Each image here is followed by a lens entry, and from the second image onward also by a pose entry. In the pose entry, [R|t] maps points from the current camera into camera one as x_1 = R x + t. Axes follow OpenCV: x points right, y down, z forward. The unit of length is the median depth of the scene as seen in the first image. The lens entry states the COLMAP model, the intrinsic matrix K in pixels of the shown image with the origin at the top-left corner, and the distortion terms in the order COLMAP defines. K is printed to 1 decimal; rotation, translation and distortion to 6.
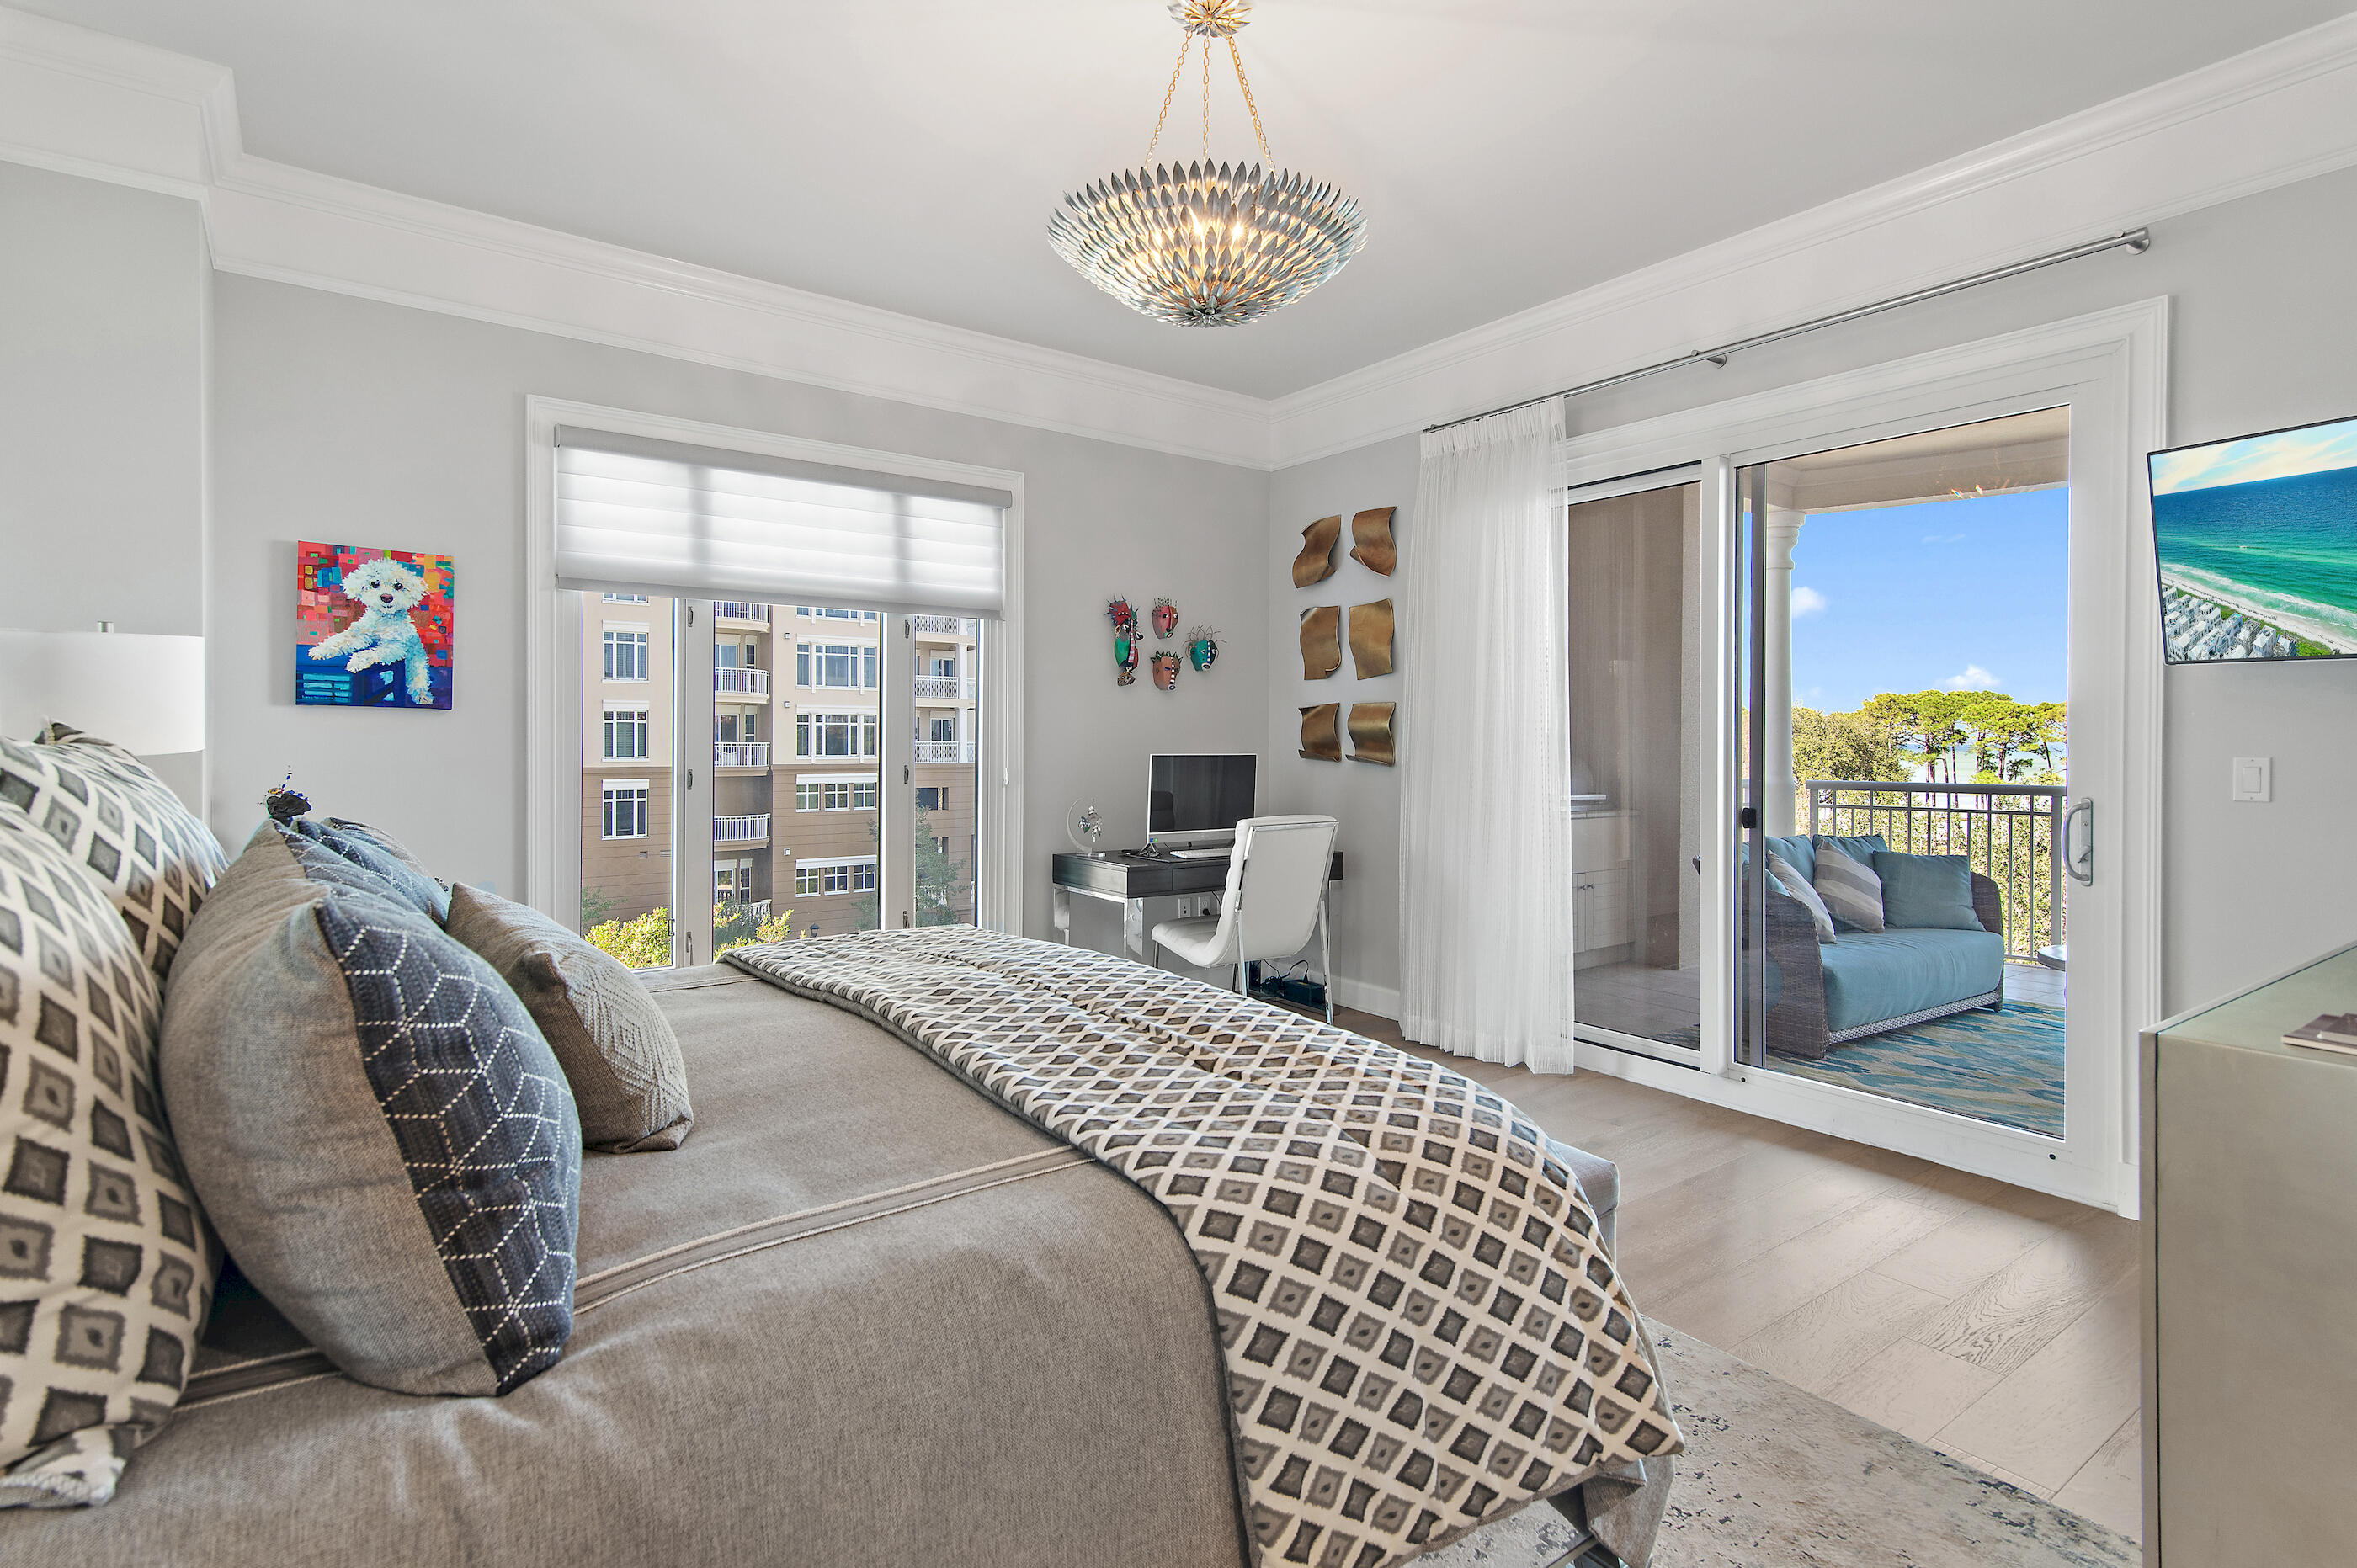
lens RADIAL K [[1164.6, 0, 1203.7], [0, 1164.6, 735.6], [0, 0, 1]] dist [-0.017341, -0.000008]
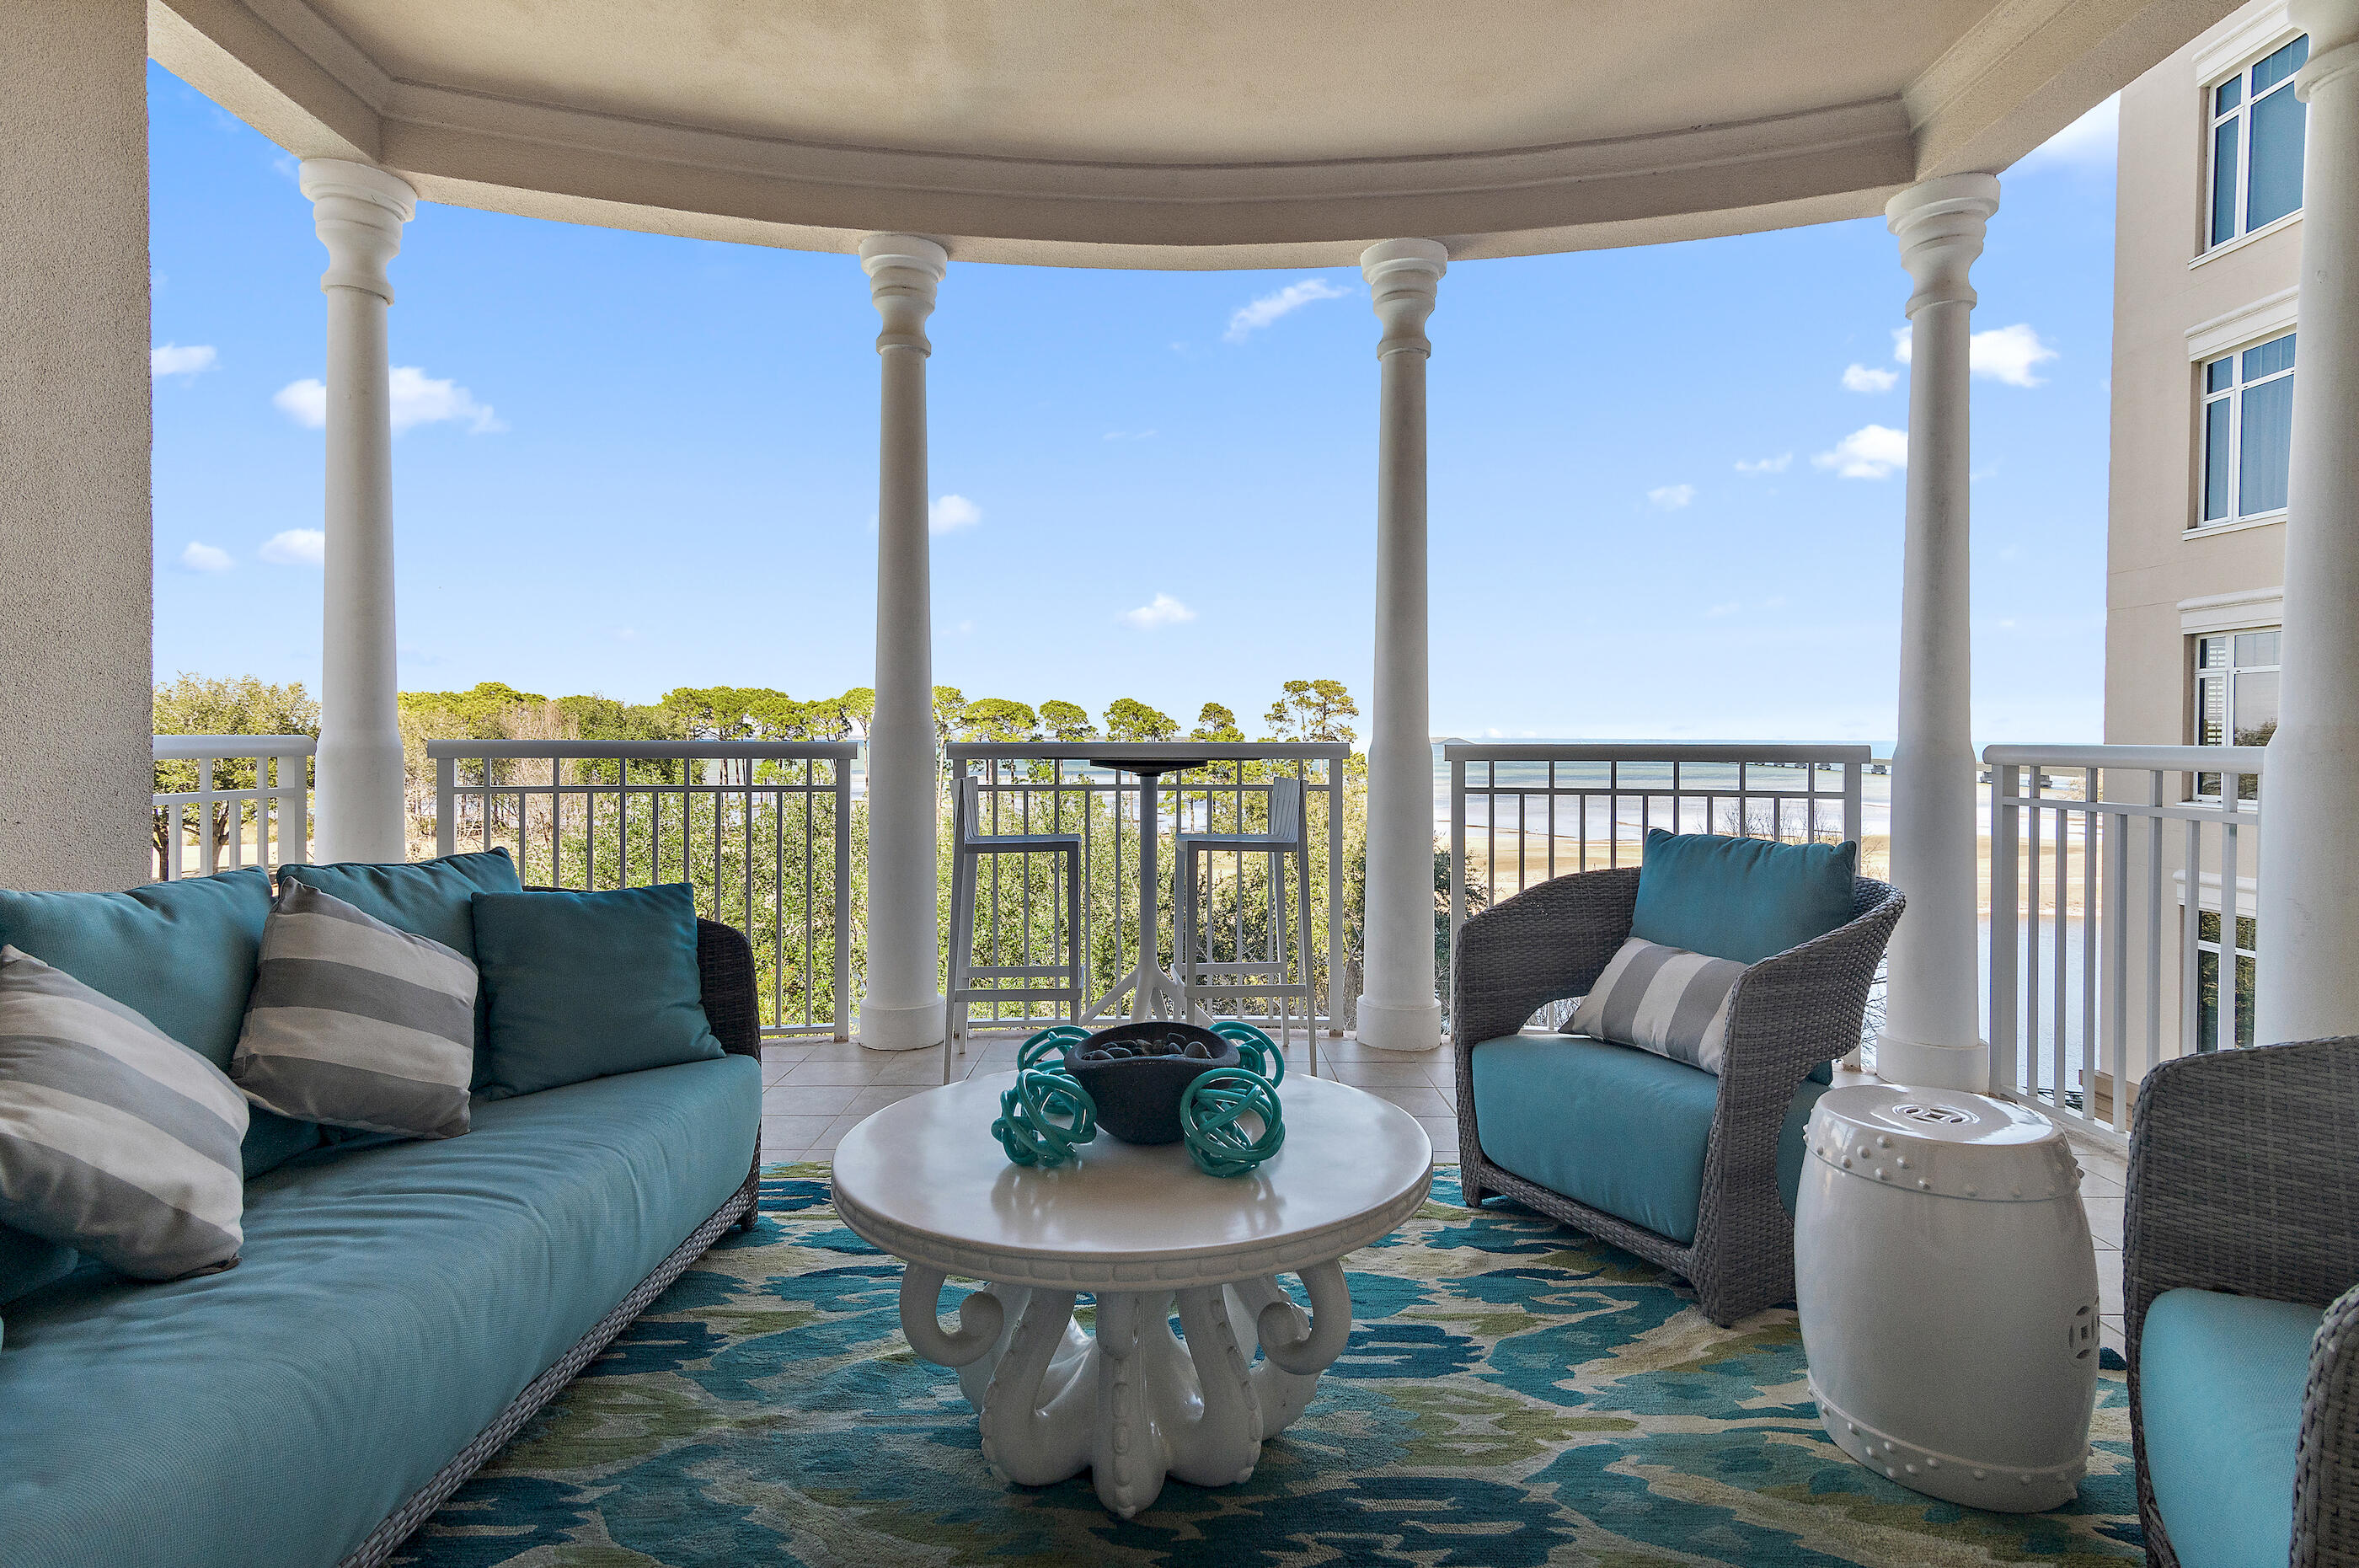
lens RADIAL K [[1165.8, 0, 1207.2], [0, 1165.8, 770.7], [0, 0, 1]] dist [-0.017341, -0.000008]
pose [[0.577498, -0.023667, 0.816049, 0.416758], [-0.002860, 0.999515, 0.031011, 0.045570], [-0.816387, -0.020243, 0.577150, 0.586429]]
